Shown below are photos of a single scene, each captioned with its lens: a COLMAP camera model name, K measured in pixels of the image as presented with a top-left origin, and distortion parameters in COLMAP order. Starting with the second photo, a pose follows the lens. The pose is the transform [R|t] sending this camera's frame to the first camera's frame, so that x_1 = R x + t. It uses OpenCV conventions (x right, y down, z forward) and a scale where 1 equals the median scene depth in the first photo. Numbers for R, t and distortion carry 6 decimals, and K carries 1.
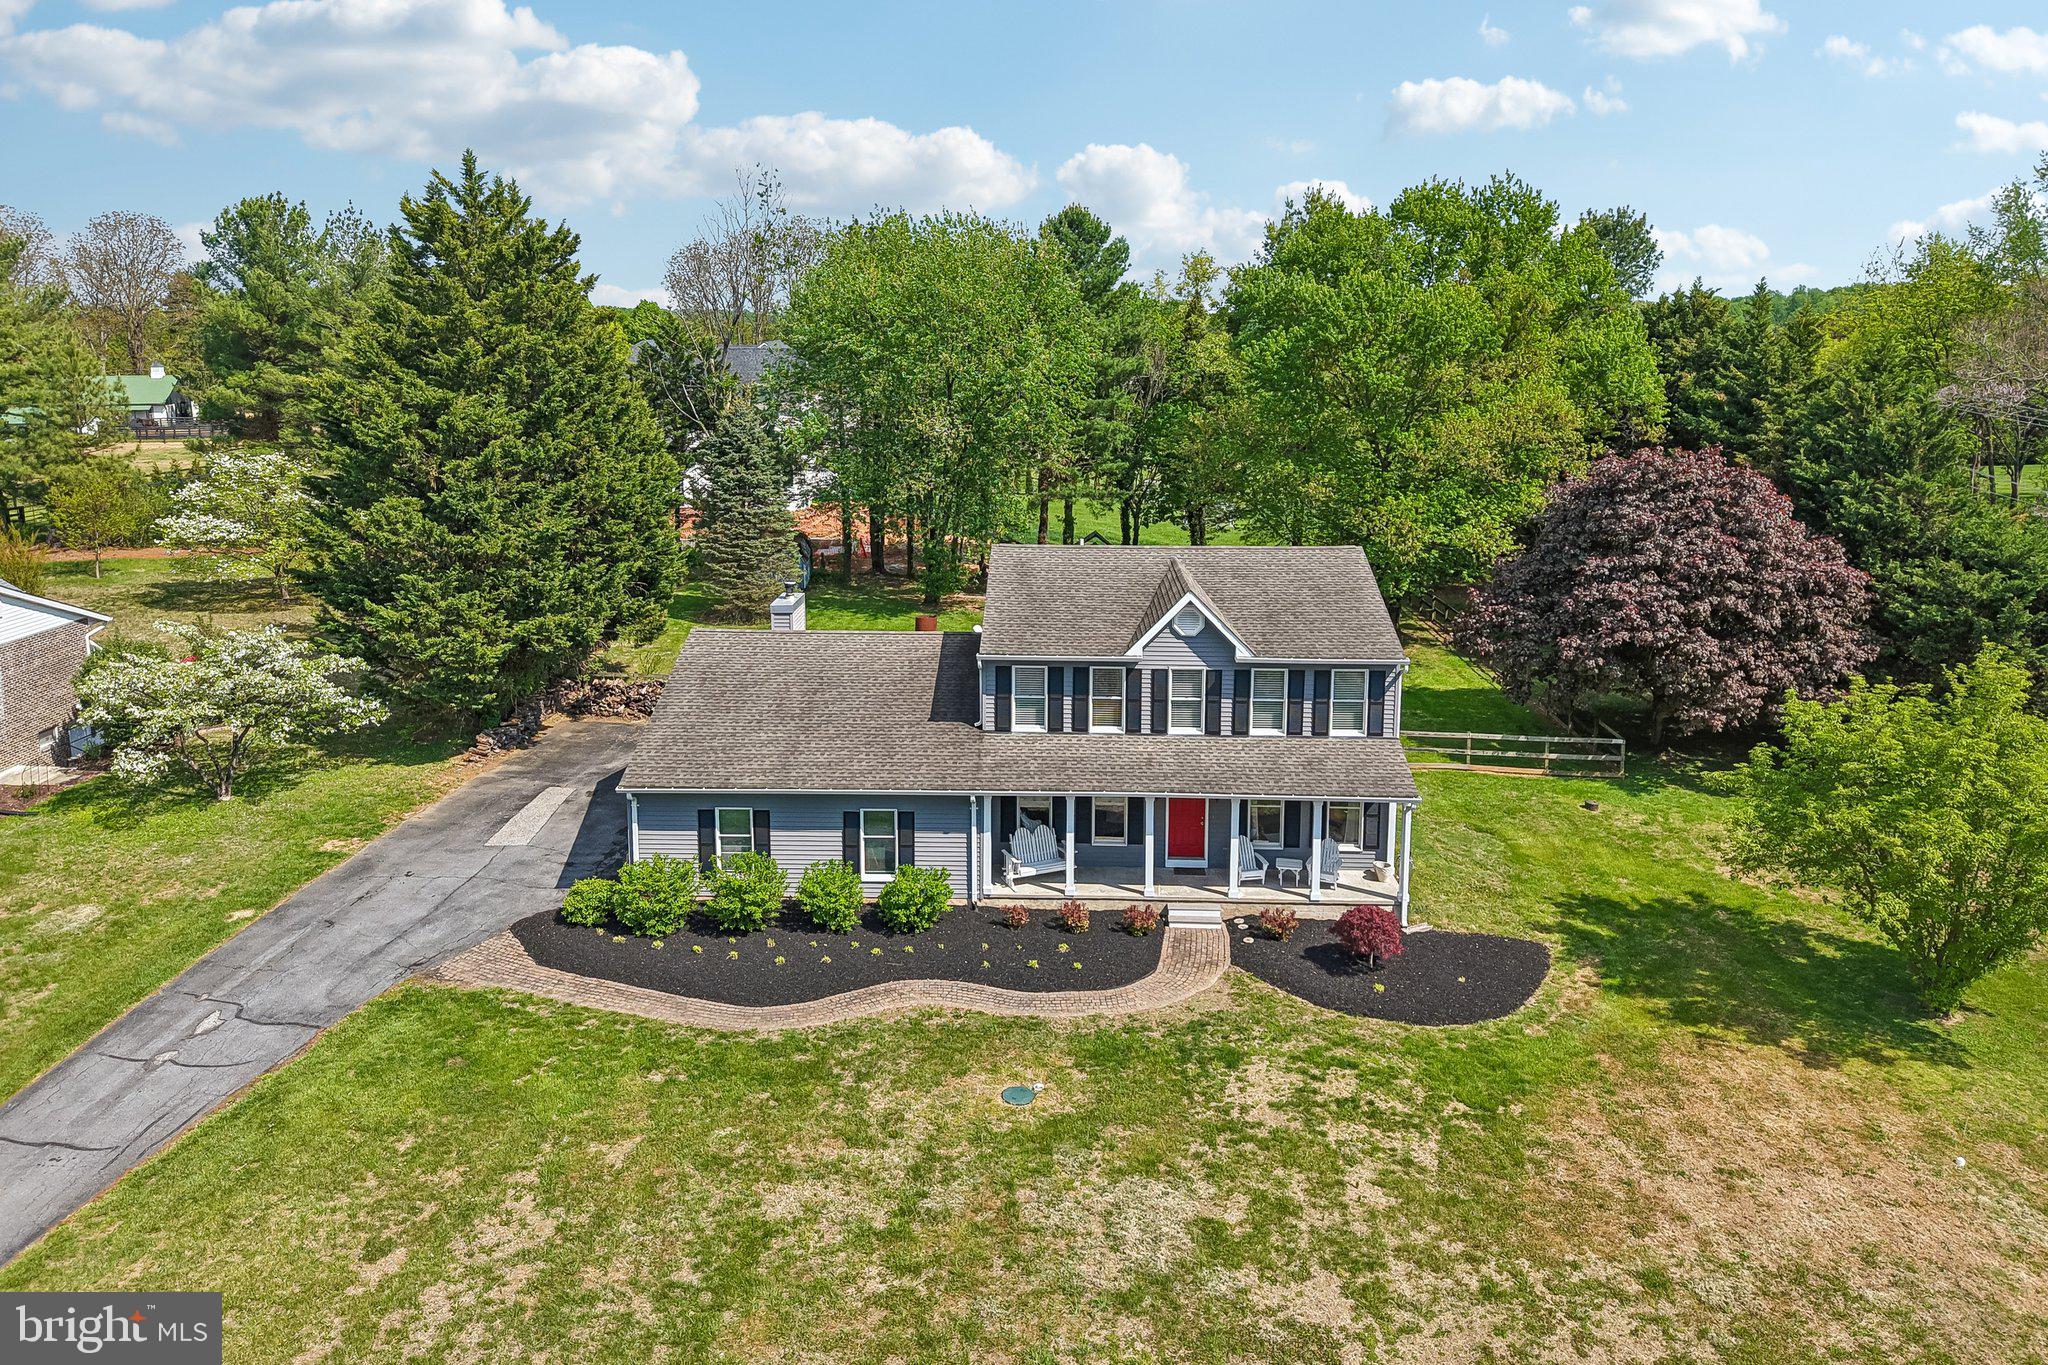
lens RADIAL K [[1442.1, 0, 1023.1], [0, 1442.1, 454.3], [0, 0, 1]] dist [0.001098, -0.000036]
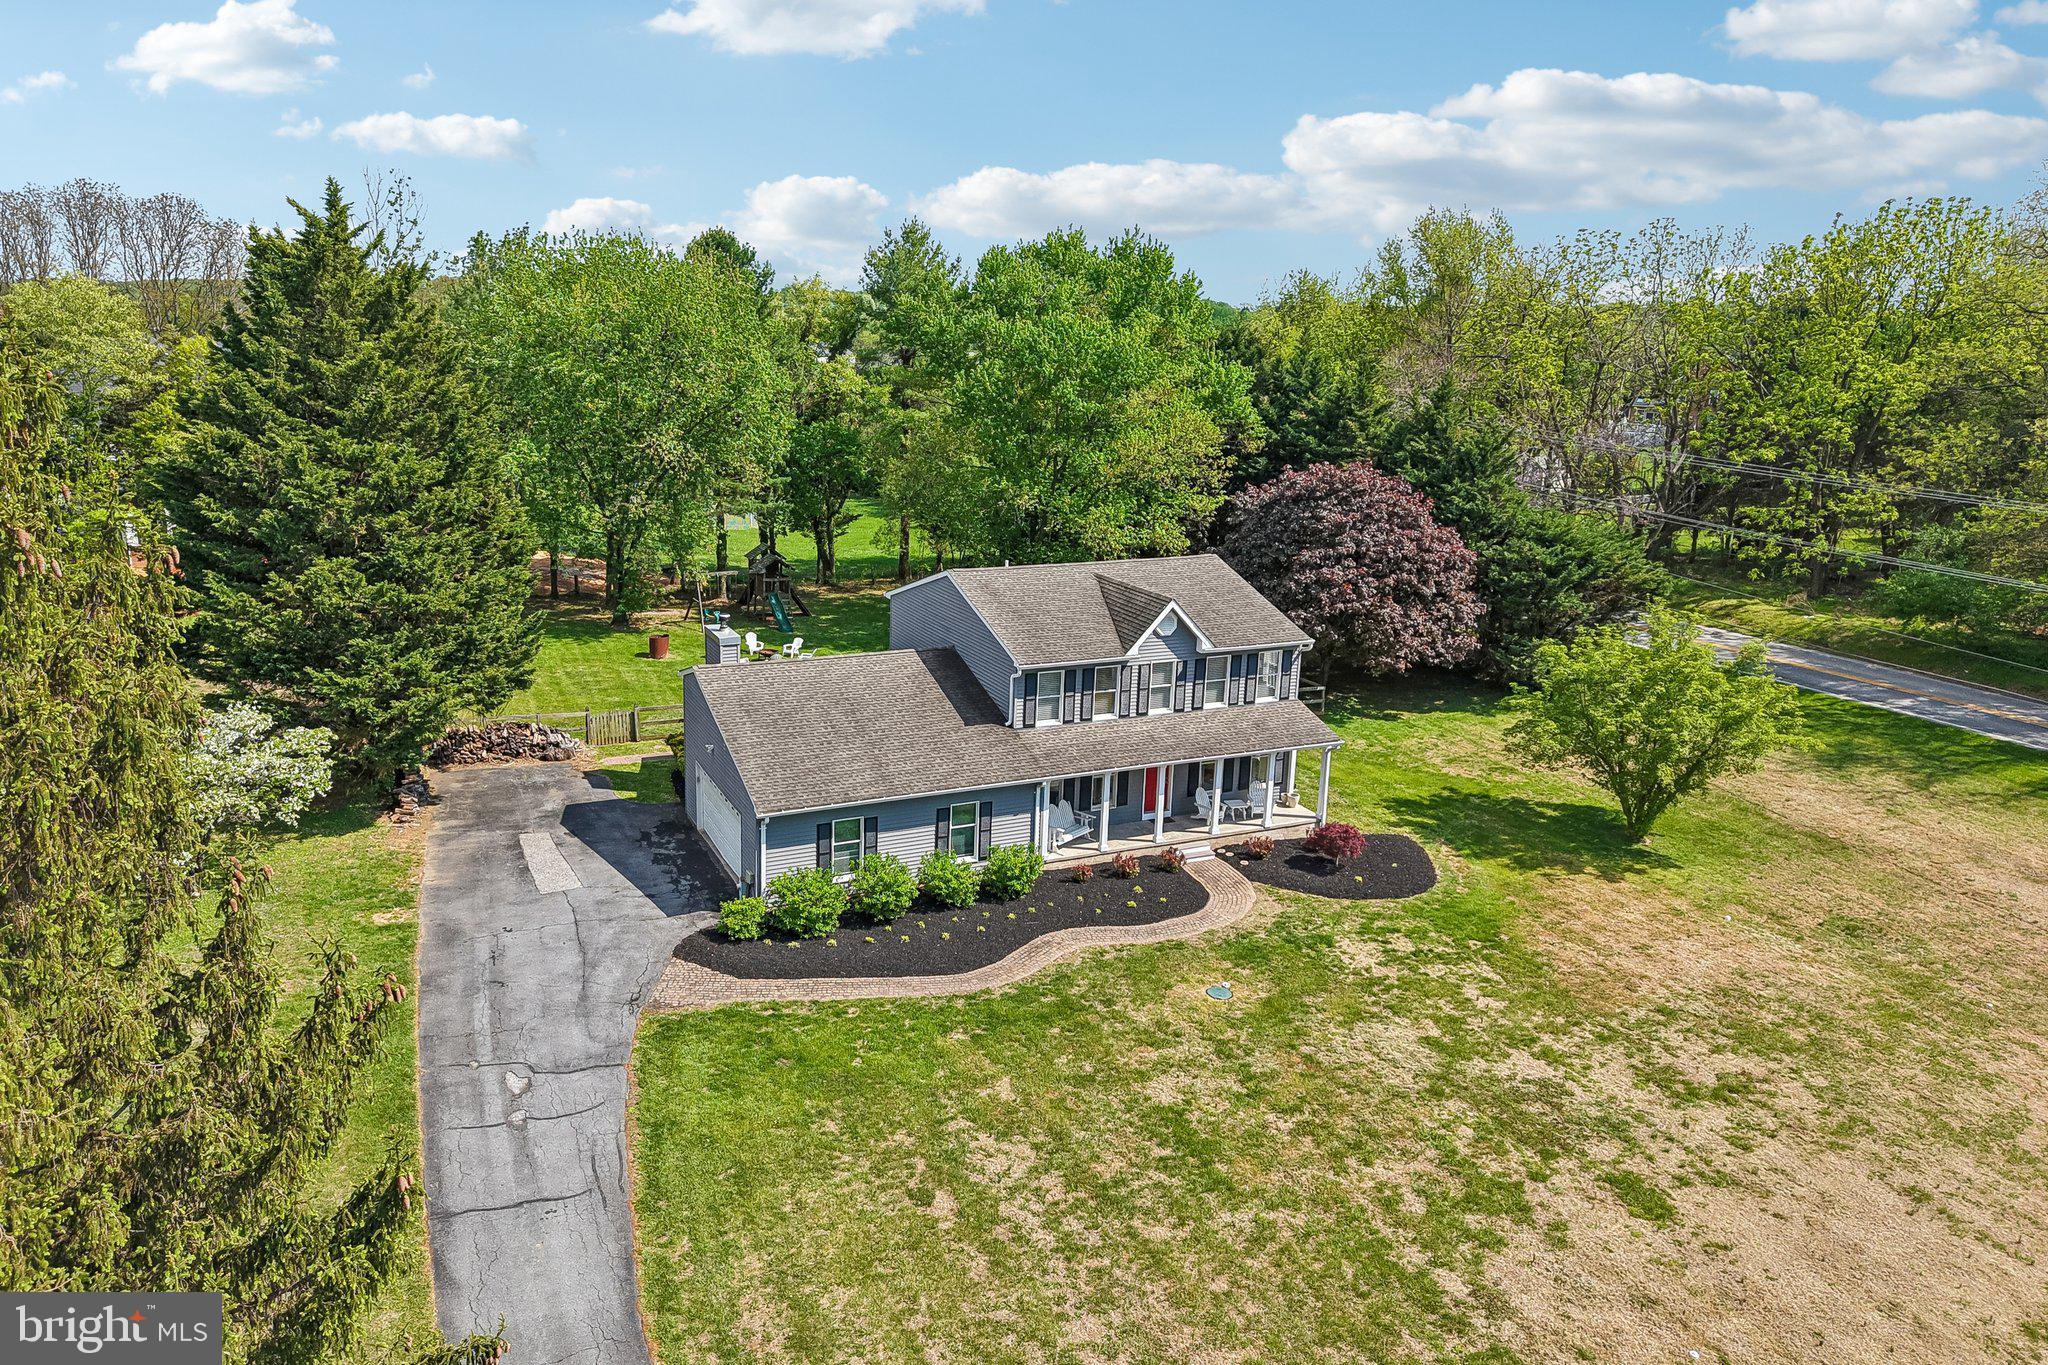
lens RADIAL K [[1448.1, 0, 956.9], [0, 1448.1, 564.9], [0, 0, 1]] dist [0.004400, -0.001890]
pose [[0.897888, -0.059715, 0.436156, -0.587716], [0.022067, 0.995617, 0.090884, -0.051280], [-0.439671, -0.071979, 0.895270, -0.033636]]
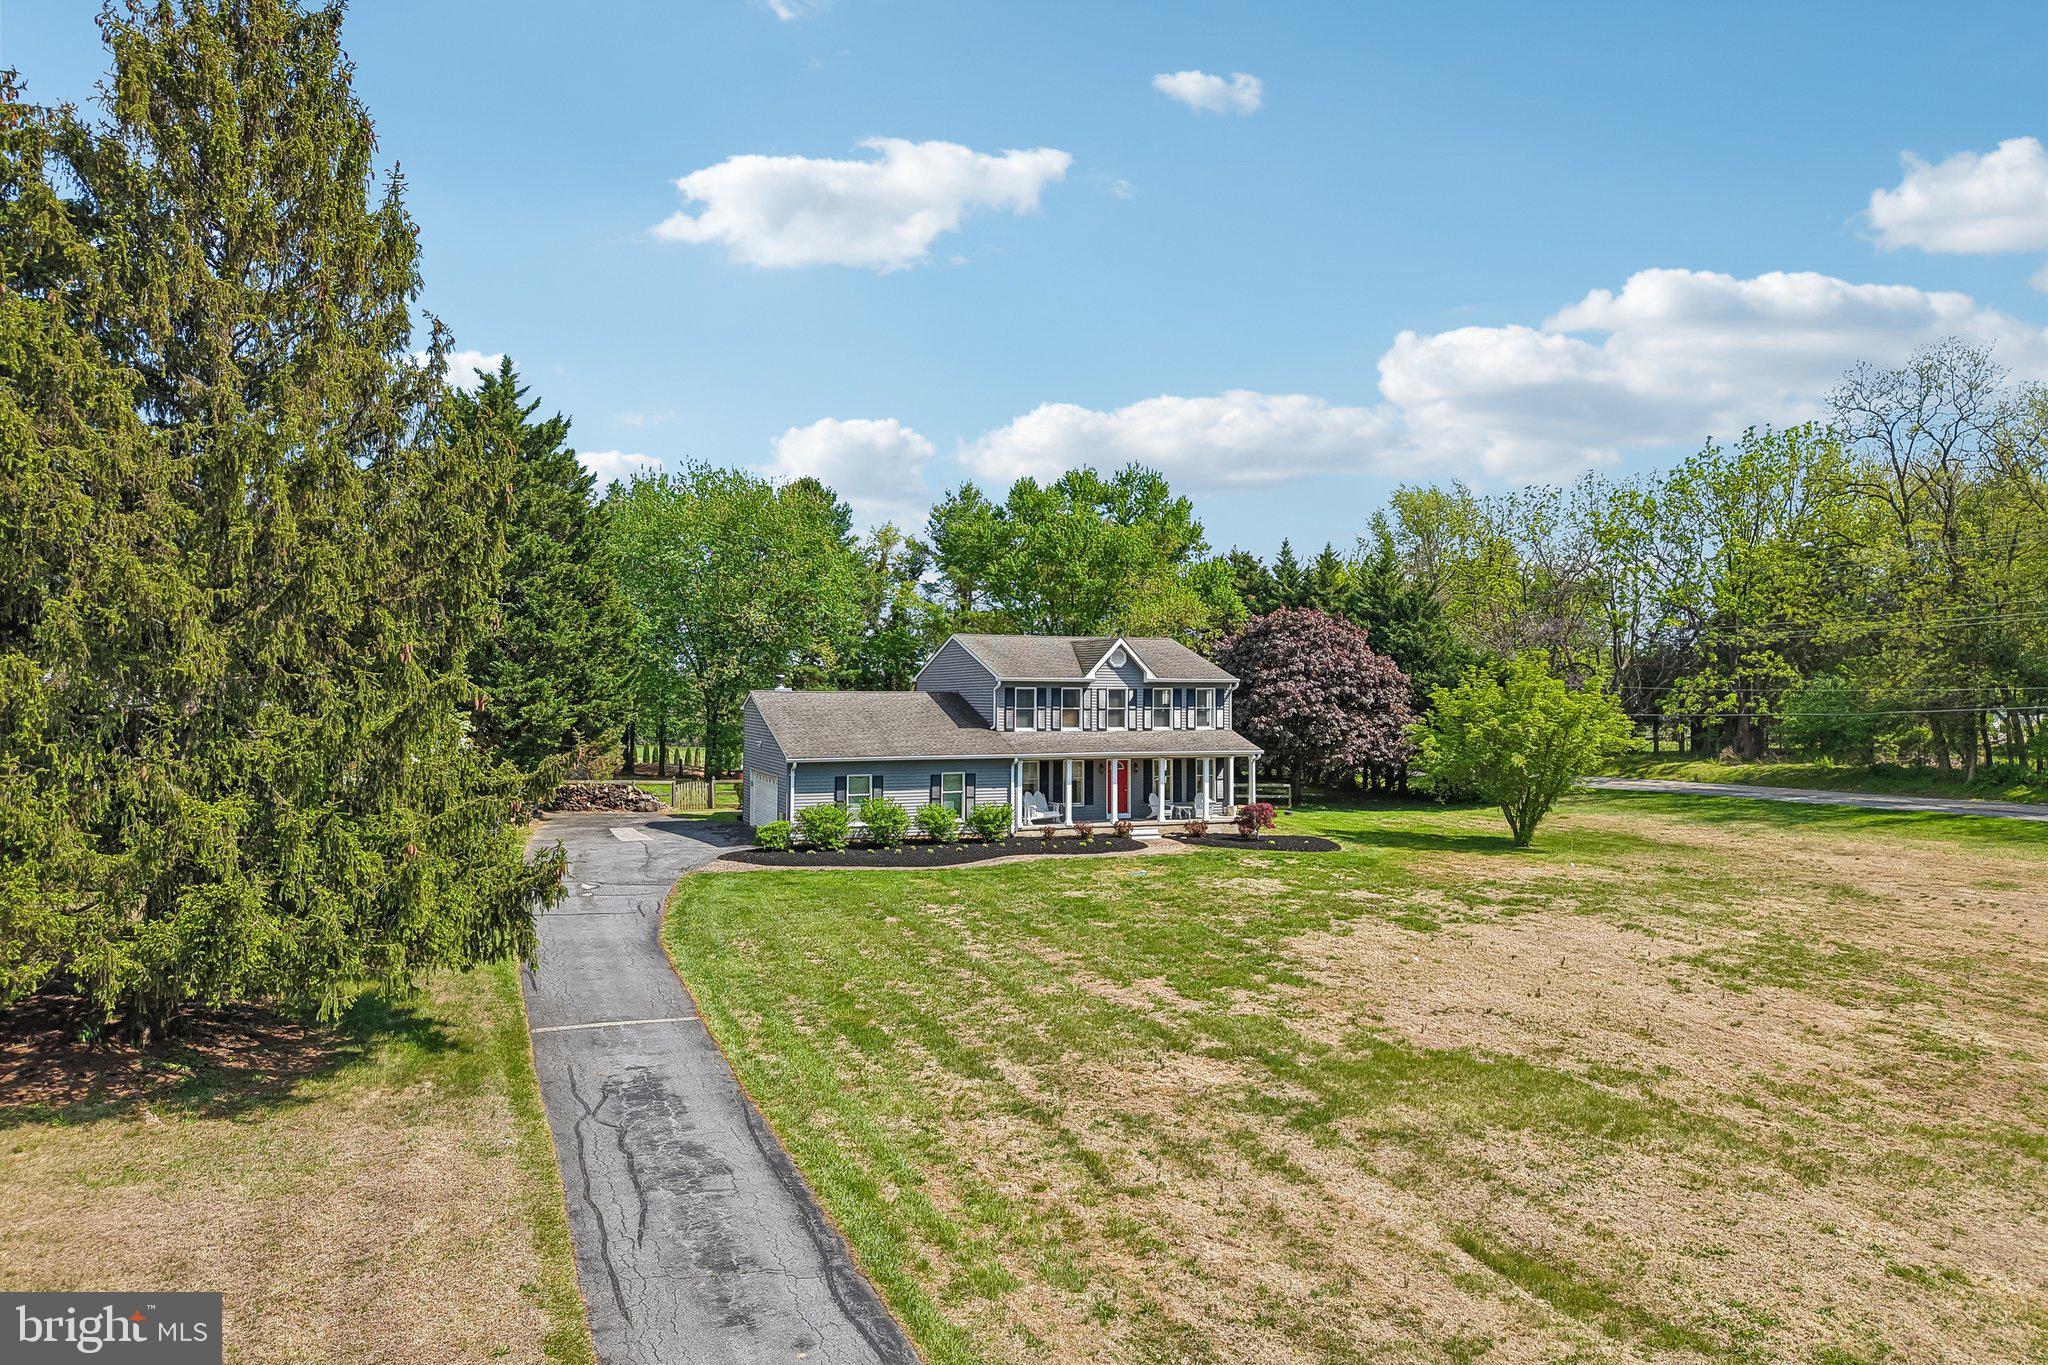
lens RADIAL K [[1367.2, 0, 1019.0], [0, 1367.2, 576.8], [0, 0, 1]] dist [0.010525, -0.004890]
pose [[0.912601, 0.035292, 0.407326, -0.606062], [0.038486, 0.984429, -0.171521, 0.283619], [-0.407037, 0.172206, 0.897032, -0.331792]]
